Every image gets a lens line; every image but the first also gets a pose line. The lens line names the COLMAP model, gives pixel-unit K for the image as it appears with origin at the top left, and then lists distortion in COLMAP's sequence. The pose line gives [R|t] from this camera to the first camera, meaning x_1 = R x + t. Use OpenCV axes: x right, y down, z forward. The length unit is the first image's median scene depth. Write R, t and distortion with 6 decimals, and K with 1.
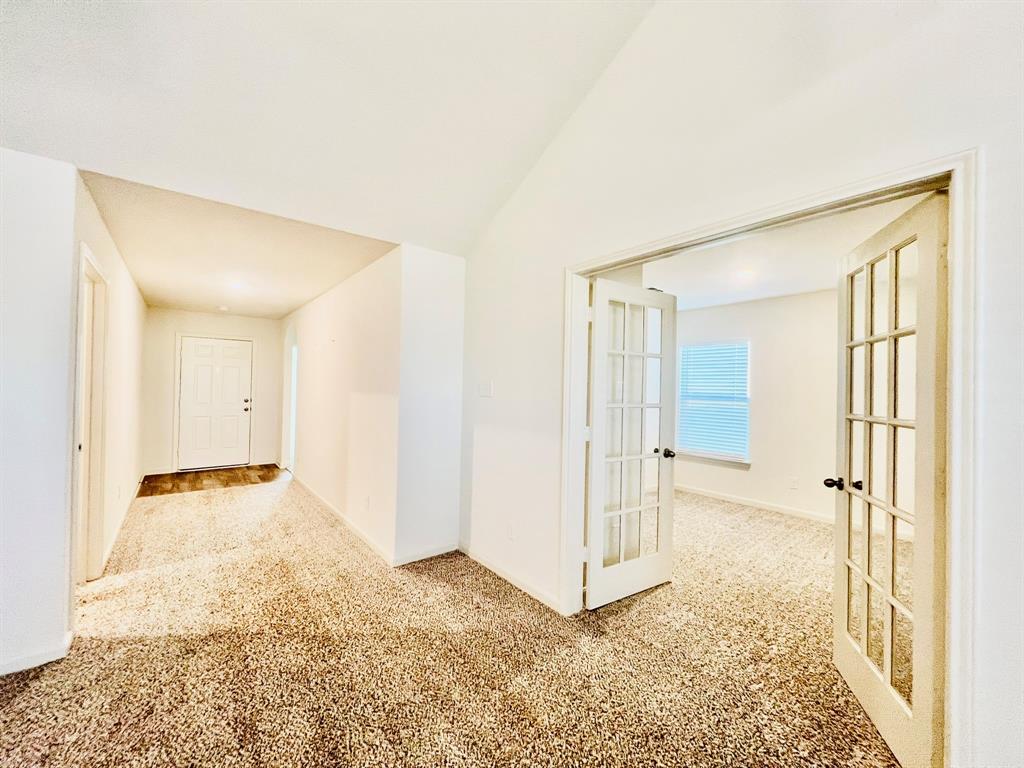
lens RADIAL K [[409.8, 0, 511.8], [0, 409.8, 382.1], [0, 0, 1]] dist [0.001442, -0.000028]
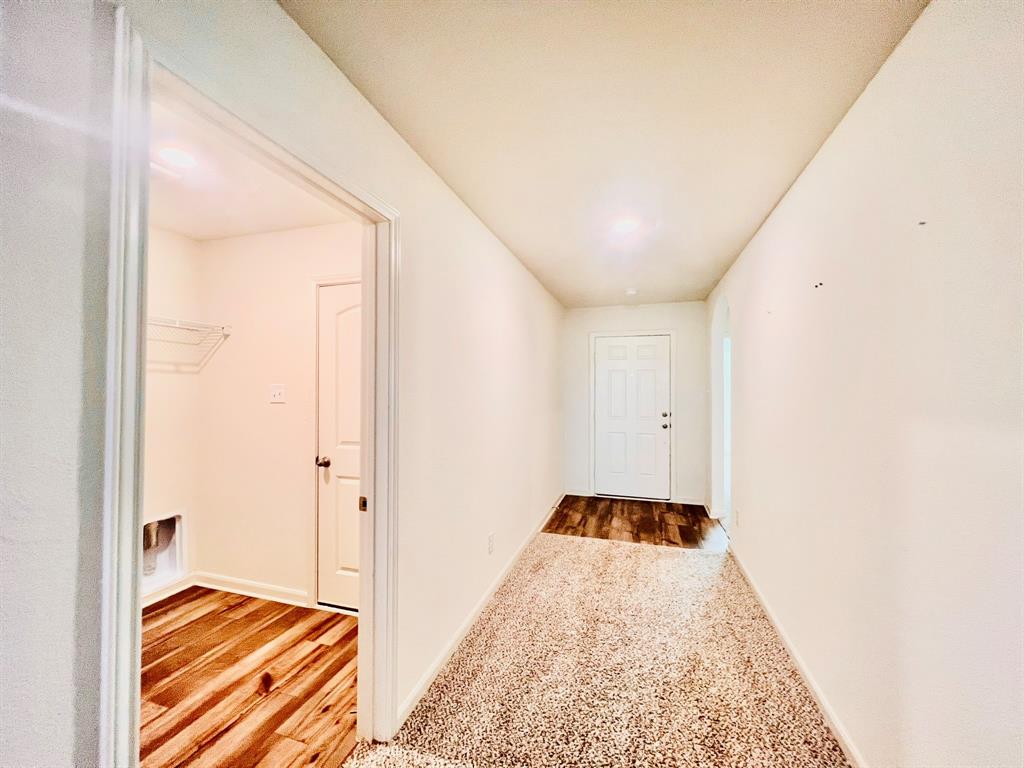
lens RADIAL K [[409.8, 0, 511.8], [0, 409.8, 382.1], [0, 0, 1]] dist [0.001442, -0.000028]
pose [[0.560094, -0.028815, -0.827928, -0.342918], [0.014470, 0.999583, -0.025000, 0.000619], [0.828302, 0.002022, 0.560278, 0.656997]]
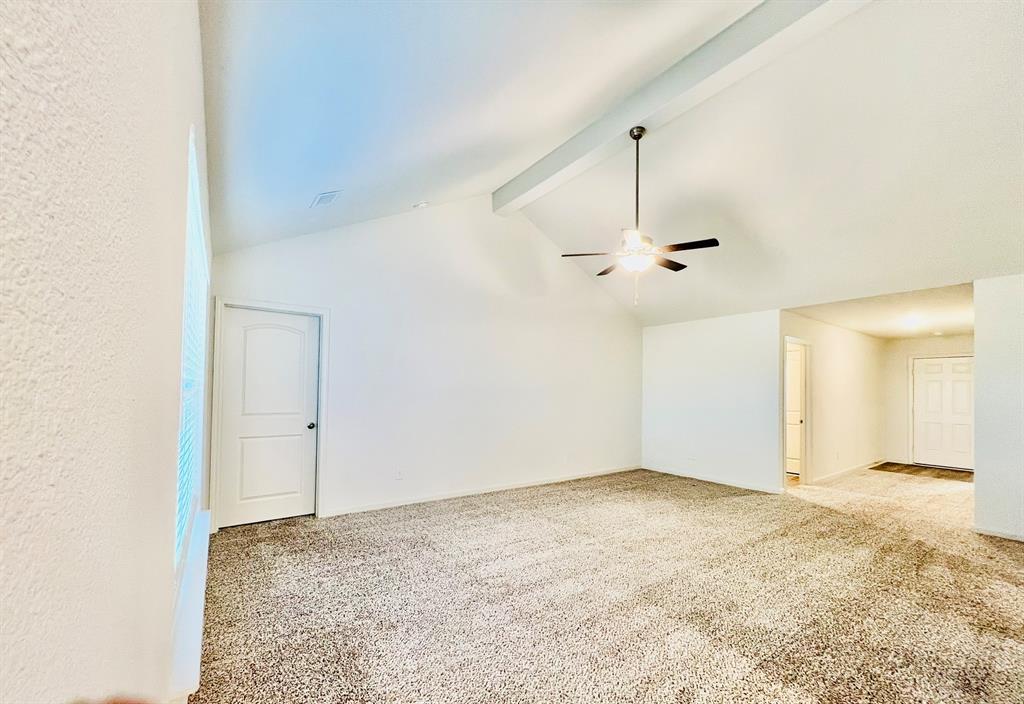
lens RADIAL K [[413.8, 0, 514.0], [0, 413.8, 382.4], [0, 0, 1]] dist [-0.000460, -0.000049]
pose [[-0.045612, -0.037832, -0.998243, 0.950388], [-0.004961, 0.999279, -0.037645, 0.030880], [0.998947, 0.003235, -0.045767, -0.335509]]
